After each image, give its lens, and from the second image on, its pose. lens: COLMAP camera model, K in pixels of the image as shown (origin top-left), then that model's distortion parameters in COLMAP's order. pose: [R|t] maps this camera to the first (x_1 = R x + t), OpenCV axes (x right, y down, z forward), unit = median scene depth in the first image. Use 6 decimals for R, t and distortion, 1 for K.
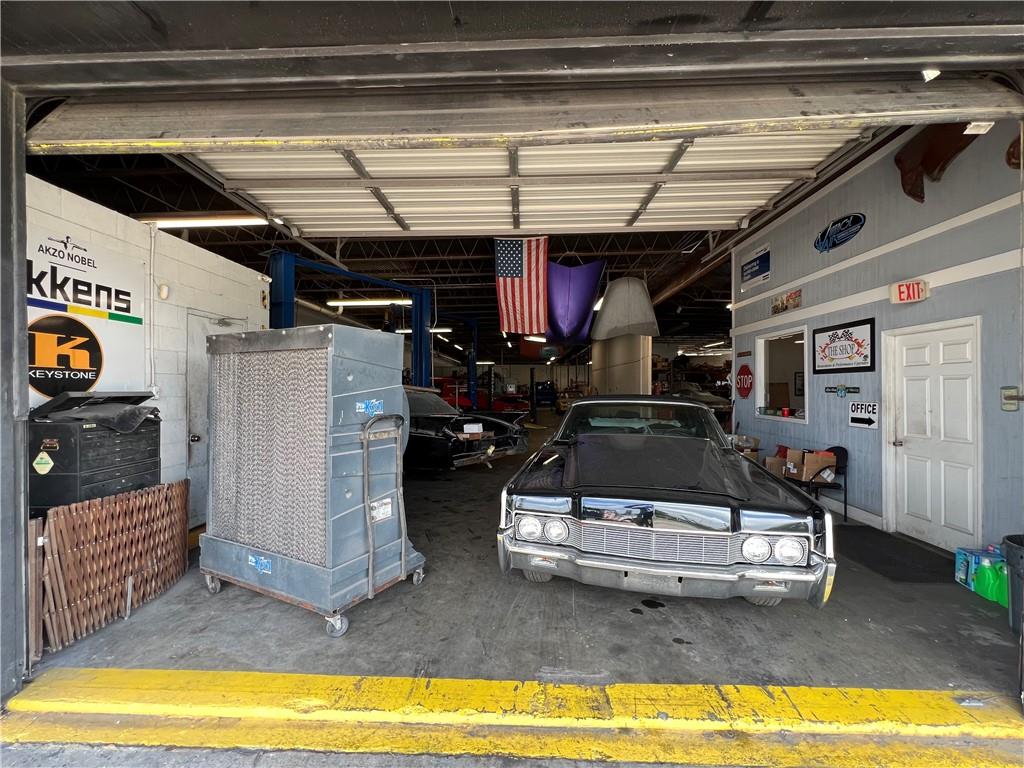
lens RADIAL K [[447.7, 0, 514.2], [0, 447.7, 386.1], [0, 0, 1]] dist [-0.002023, -0.000158]
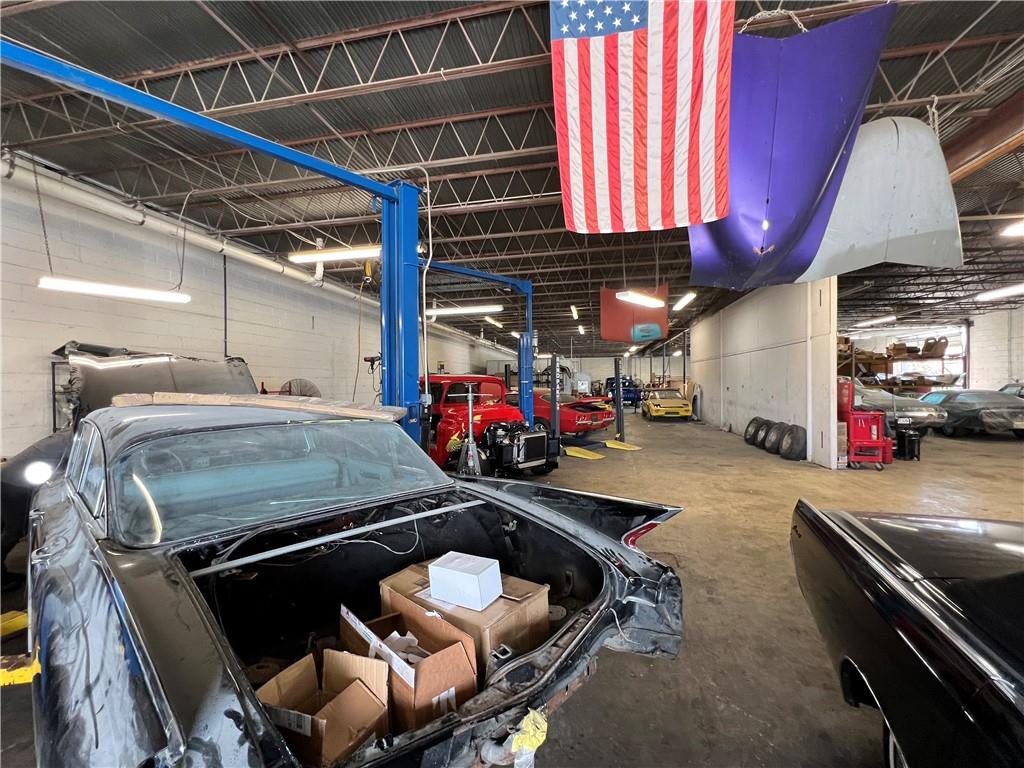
lens RADIAL K [[447.7, 0, 510.4], [0, 447.7, 386.7], [0, 0, 1]] dist [-0.002023, -0.000158]
pose [[0.986745, -0.006953, -0.162127, -0.012212], [0.009120, 0.999879, 0.012624, -0.009276], [0.162019, -0.013936, 0.986689, 0.390082]]
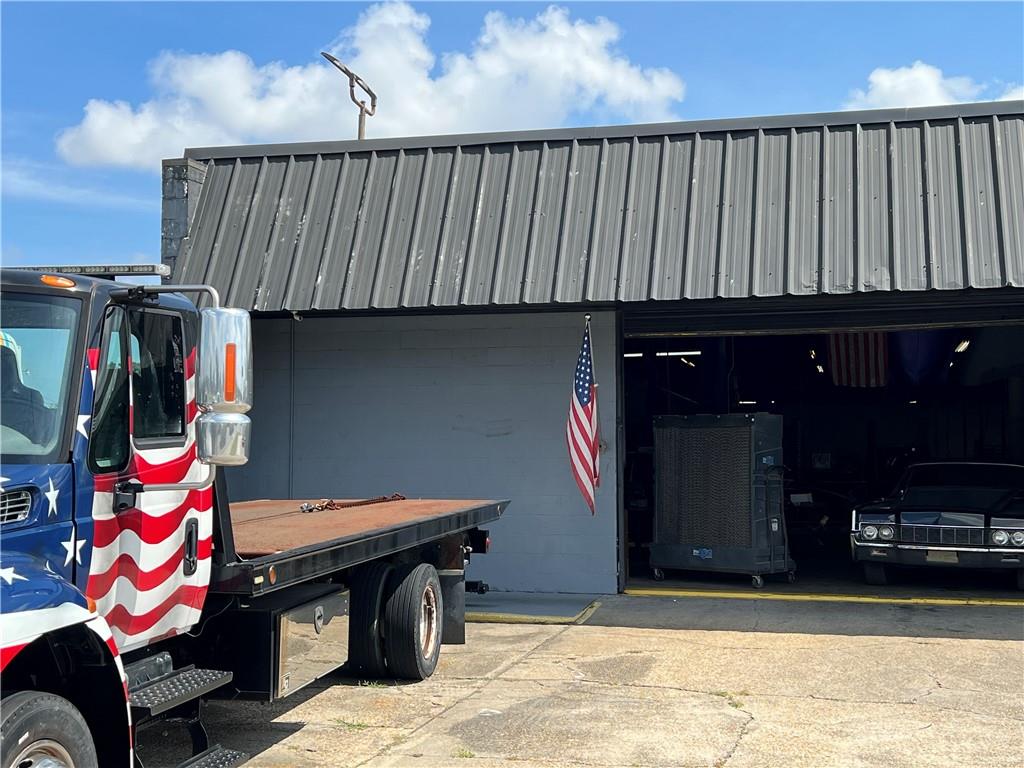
lens RADIAL K [[1360.5, 0, 511.6], [0, 1360.5, 379.6], [0, 0, 1]] dist [0.033705, 0.000000]
pose [[0.976343, -0.013764, -0.215787, -0.161987], [0.000697, 0.998167, -0.060513, 0.053272], [0.216224, 0.058931, 0.974564, -4.192841]]
